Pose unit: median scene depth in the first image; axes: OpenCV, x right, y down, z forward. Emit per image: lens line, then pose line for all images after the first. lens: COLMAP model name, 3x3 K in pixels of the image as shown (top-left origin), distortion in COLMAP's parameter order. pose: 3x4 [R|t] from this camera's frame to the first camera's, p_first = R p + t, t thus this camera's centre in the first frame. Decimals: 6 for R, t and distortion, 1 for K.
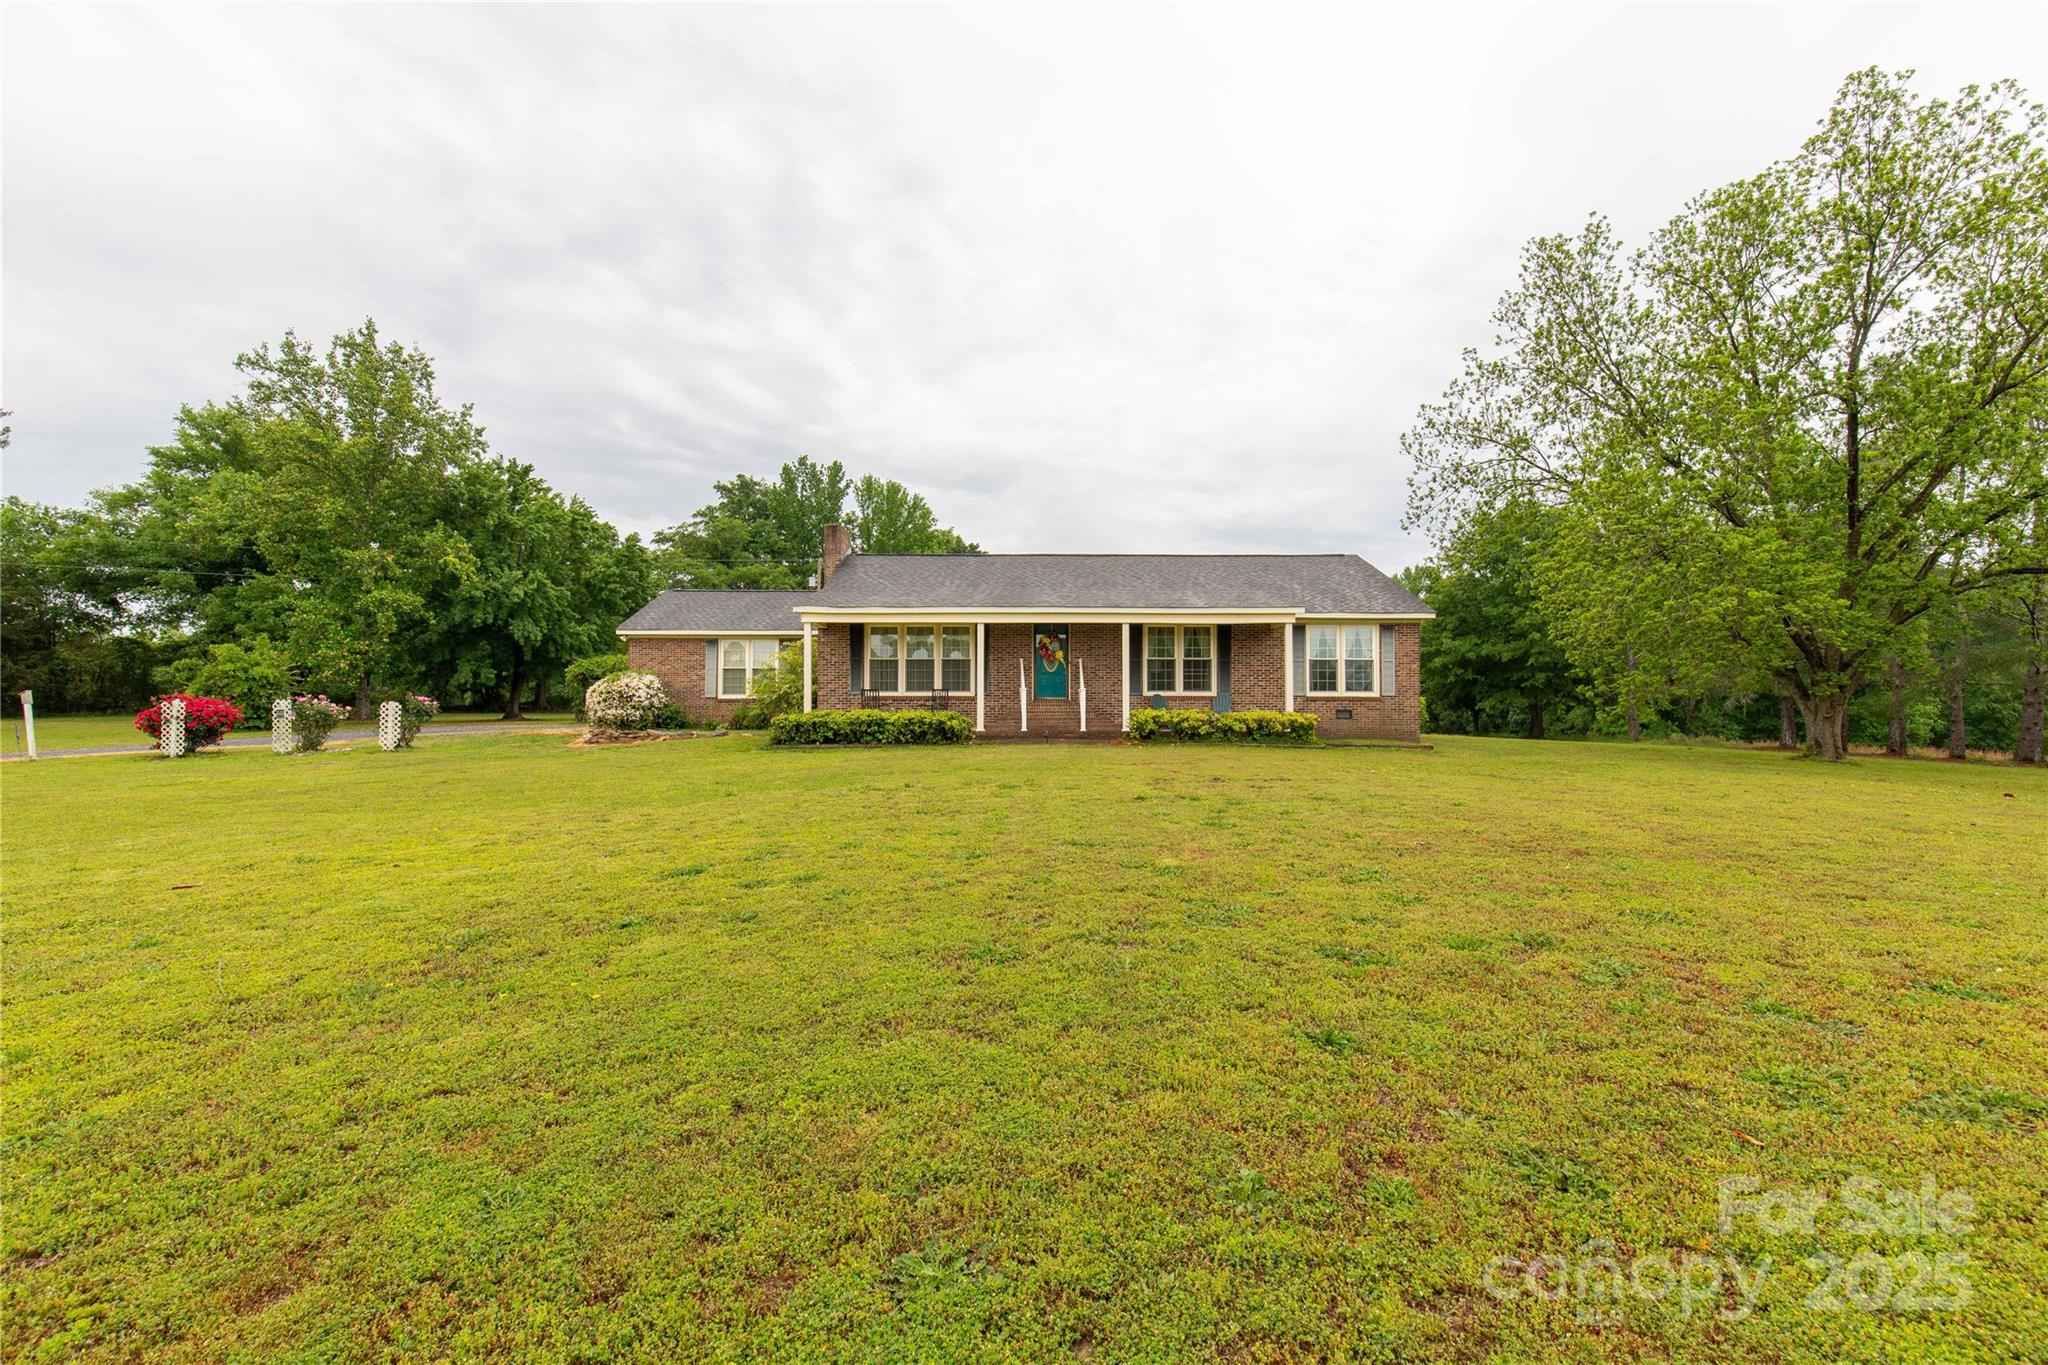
lens RADIAL K [[931.1, 0, 1022.9], [0, 931.1, 684.9], [0, 0, 1]] dist [0.001932, 0.000292]
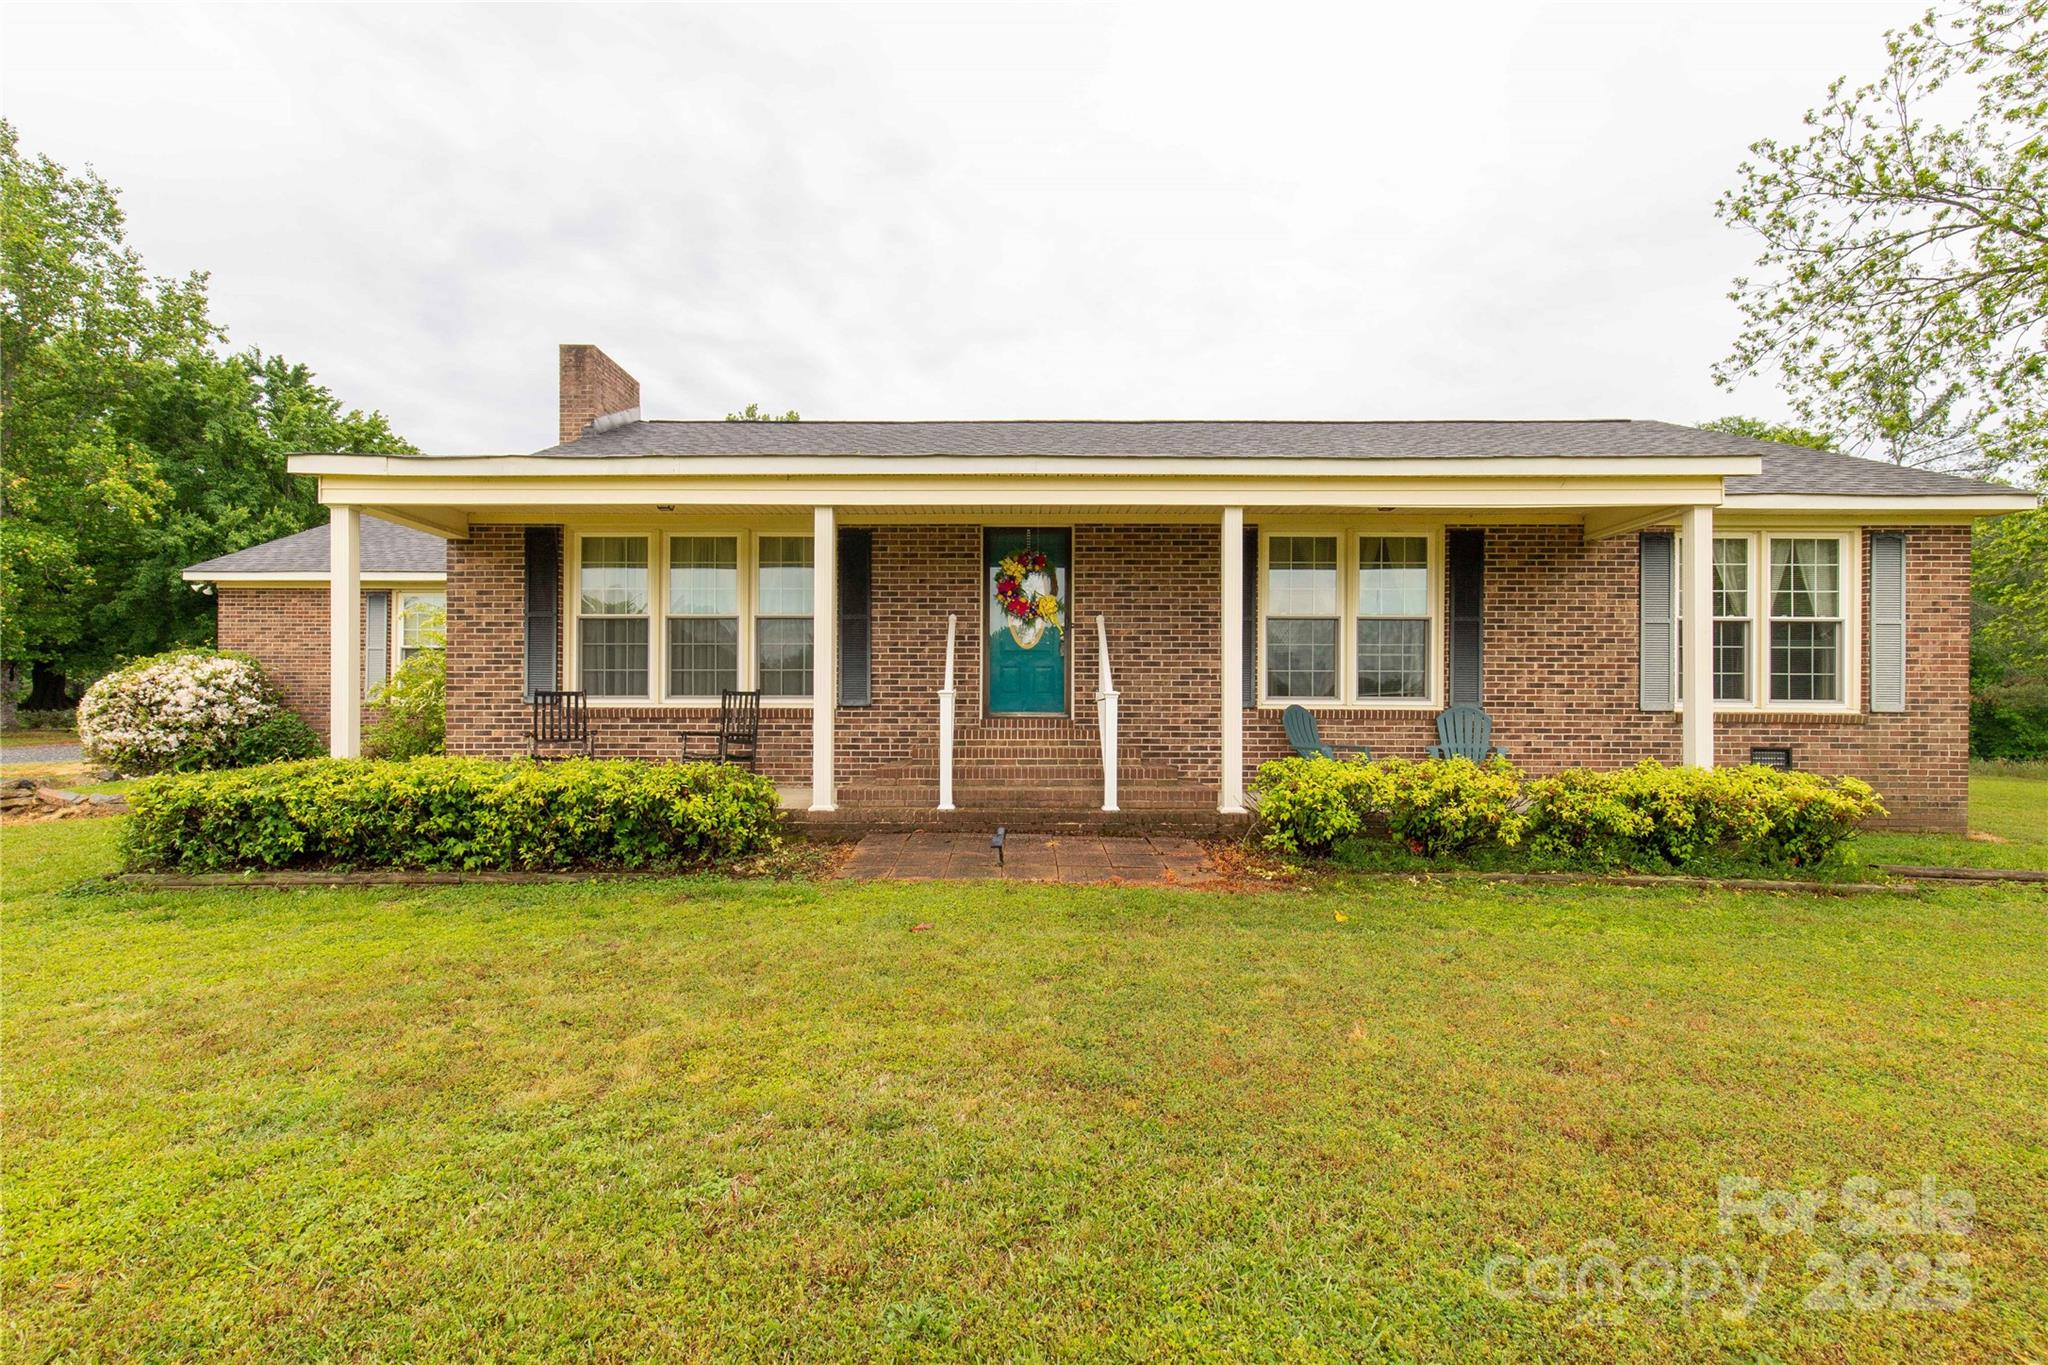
lens RADIAL K [[931.1, 0, 1024.3], [0, 931.1, 680.5], [0, 0, 1]] dist [0.001932, 0.000292]
pose [[0.999975, 0.002952, 0.006490, 0.026870], [-0.002950, 0.999996, -0.000258, -0.000280], [-0.006491, 0.000239, 0.999979, 0.603587]]
